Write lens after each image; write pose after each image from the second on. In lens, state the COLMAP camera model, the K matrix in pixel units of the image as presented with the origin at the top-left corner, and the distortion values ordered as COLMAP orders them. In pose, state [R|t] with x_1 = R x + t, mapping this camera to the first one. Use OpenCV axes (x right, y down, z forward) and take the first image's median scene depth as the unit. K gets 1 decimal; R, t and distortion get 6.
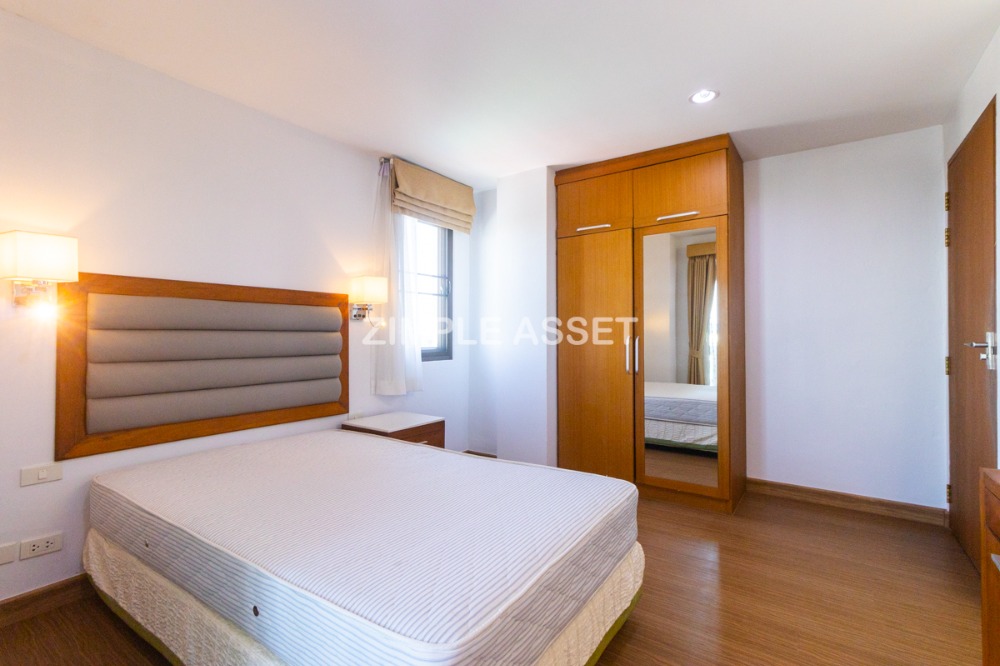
lens RADIAL K [[465.1, 0, 501.9], [0, 465.1, 326.3], [0, 0, 1]] dist [0.000949, -0.000175]
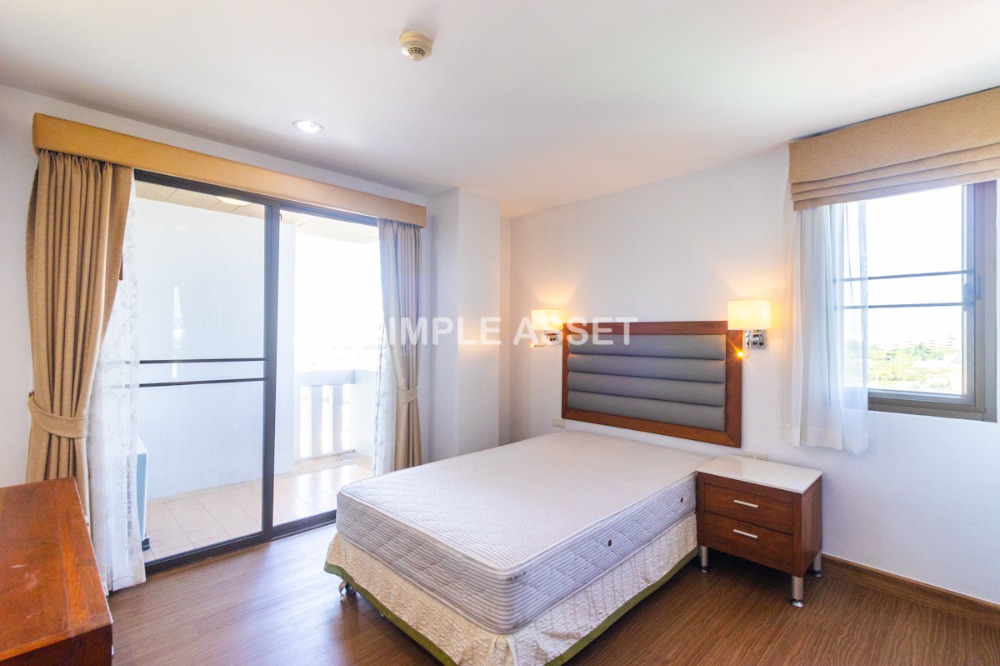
lens RADIAL K [[465.1, 0, 501.9], [0, 465.1, 326.3], [0, 0, 1]] dist [0.000949, -0.000175]
pose [[-0.164310, -0.012176, -0.986334, 0.643611], [0.014488, 0.999786, -0.014755, -0.048125], [0.986302, -0.016714, -0.164098, 0.653076]]
